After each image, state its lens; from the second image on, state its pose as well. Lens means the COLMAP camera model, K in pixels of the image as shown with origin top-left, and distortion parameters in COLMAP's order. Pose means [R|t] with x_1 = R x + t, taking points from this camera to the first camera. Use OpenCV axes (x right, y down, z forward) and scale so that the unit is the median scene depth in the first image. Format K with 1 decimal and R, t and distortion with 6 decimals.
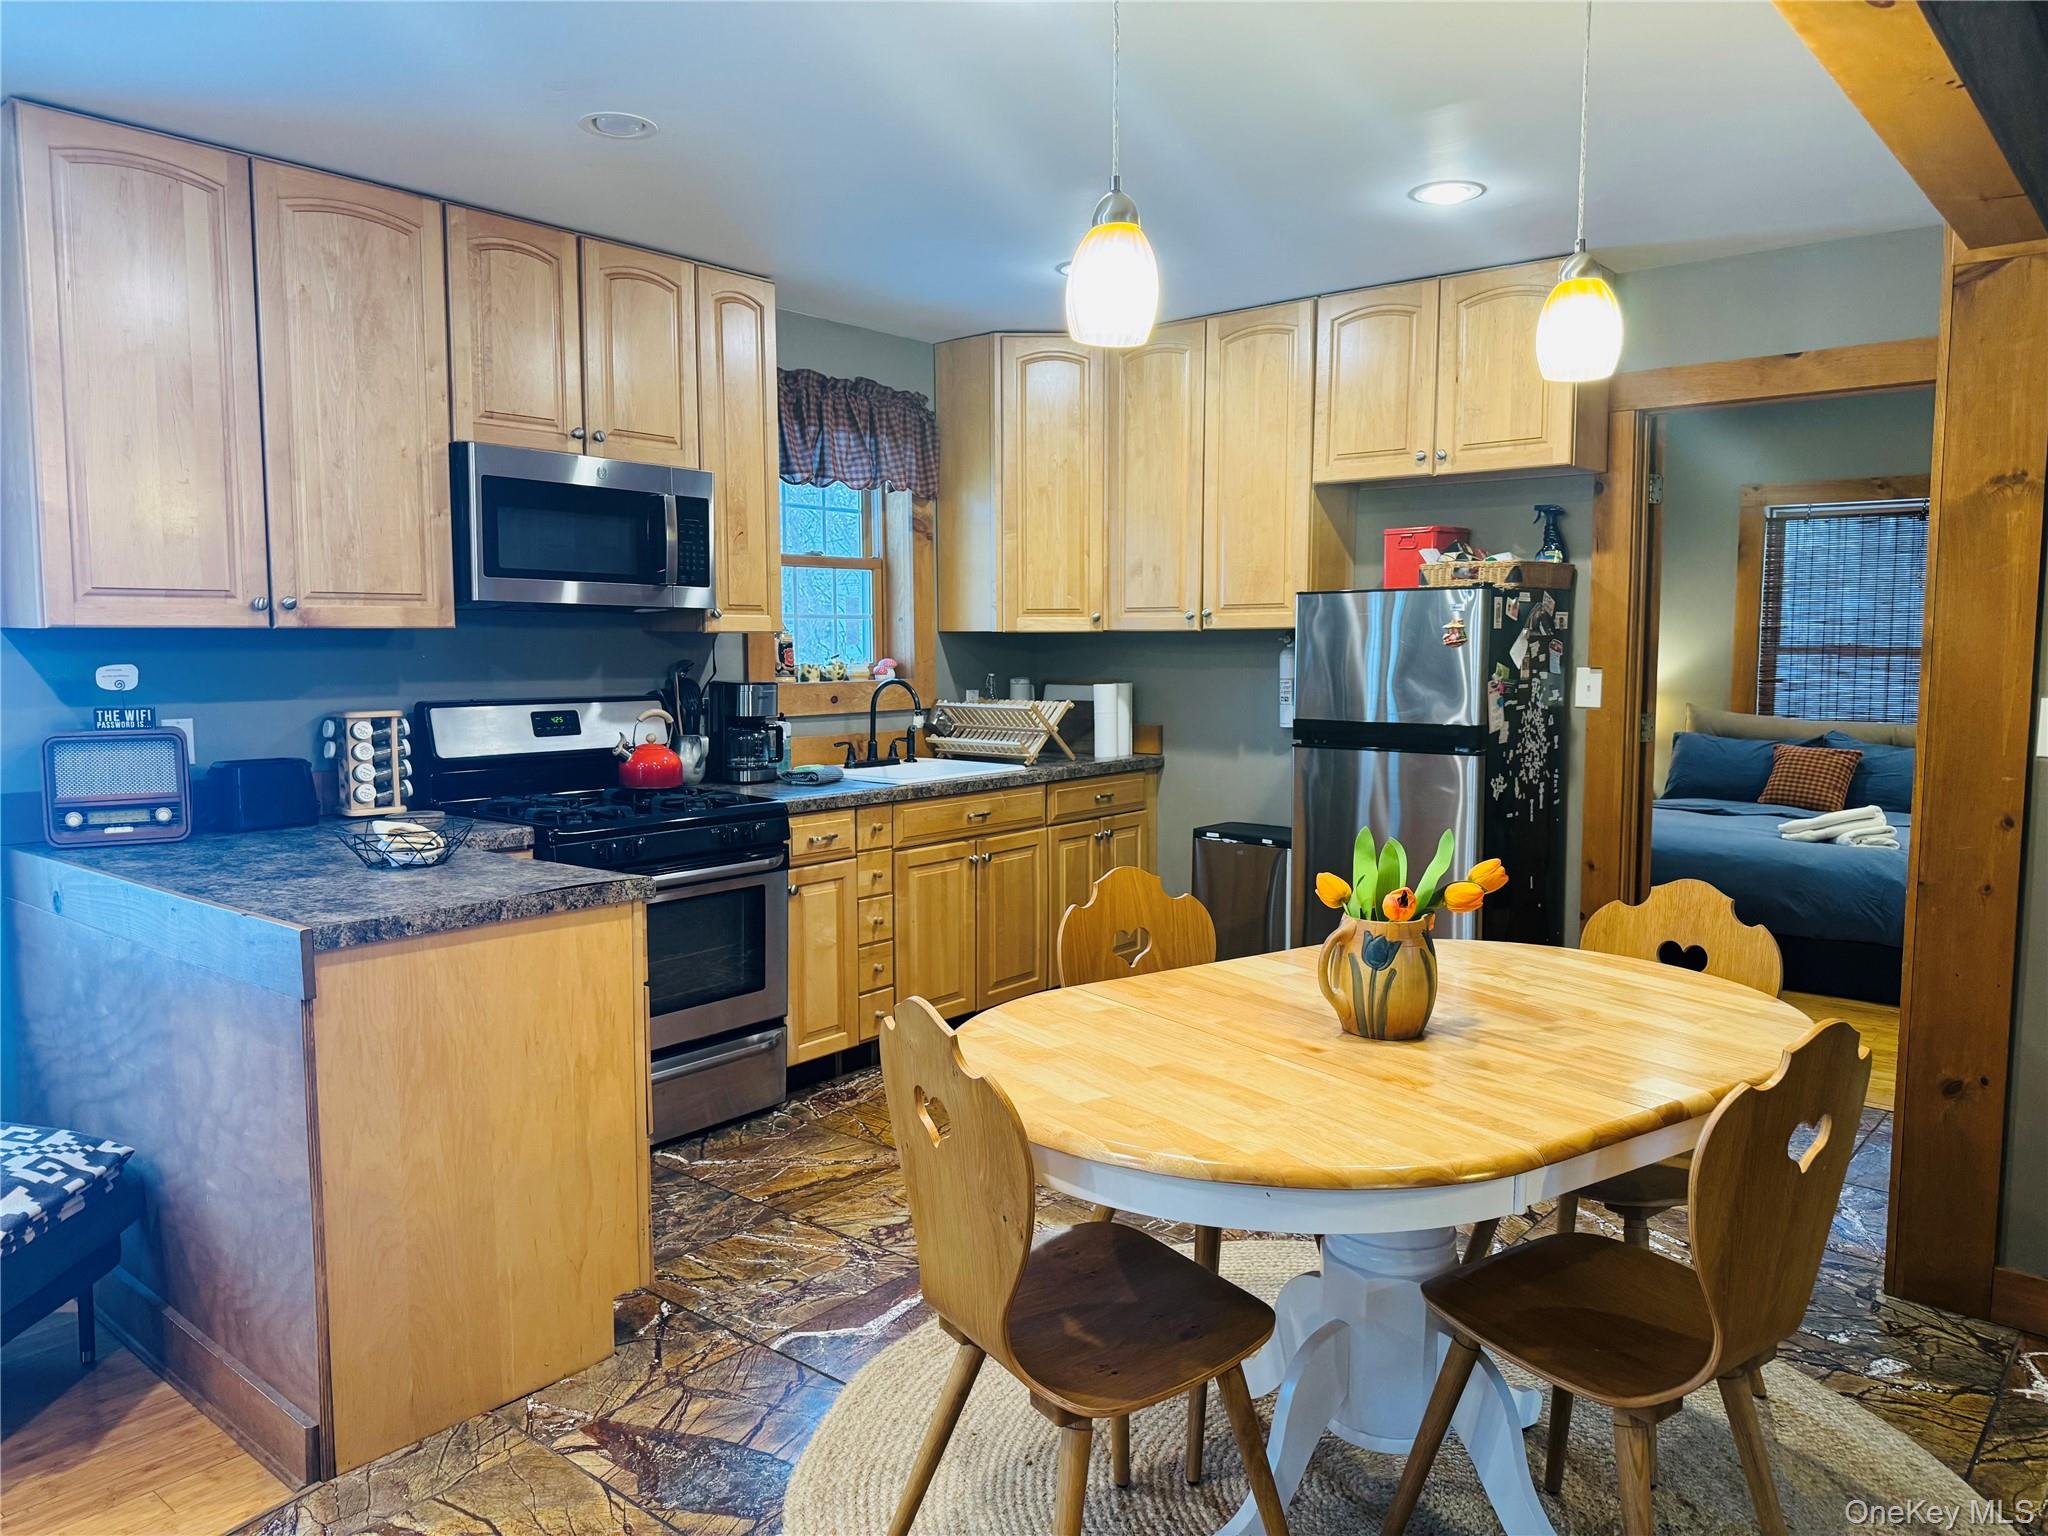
lens RADIAL K [[1429.7, 0, 1017.5], [0, 1429.7, 772.8], [0, 0, 1]] dist [0.035216, -0.026269]
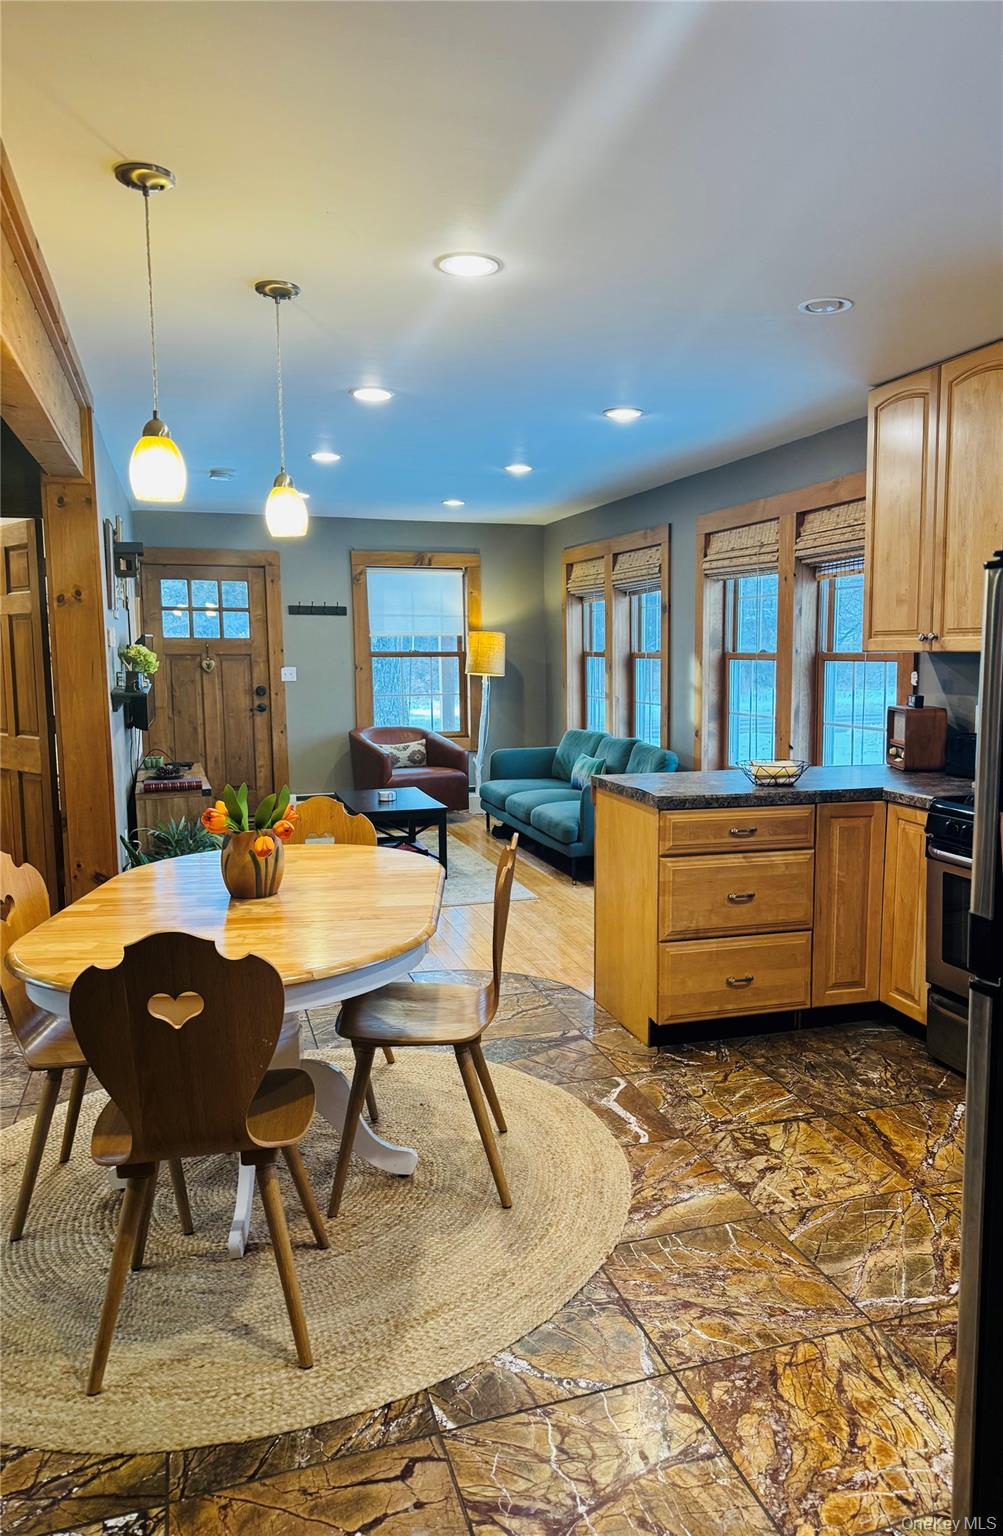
lens RADIAL K [[1052.5, 0, 568.3], [0, 1052.5, 789.0], [0, 0, 1]] dist [0.002288, -0.000597]
pose [[-0.507686, 0.114755, -0.853866, 0.692524], [-0.073637, 0.981683, 0.175716, -0.120491], [0.858390, 0.152085, -0.489936, 1.177501]]
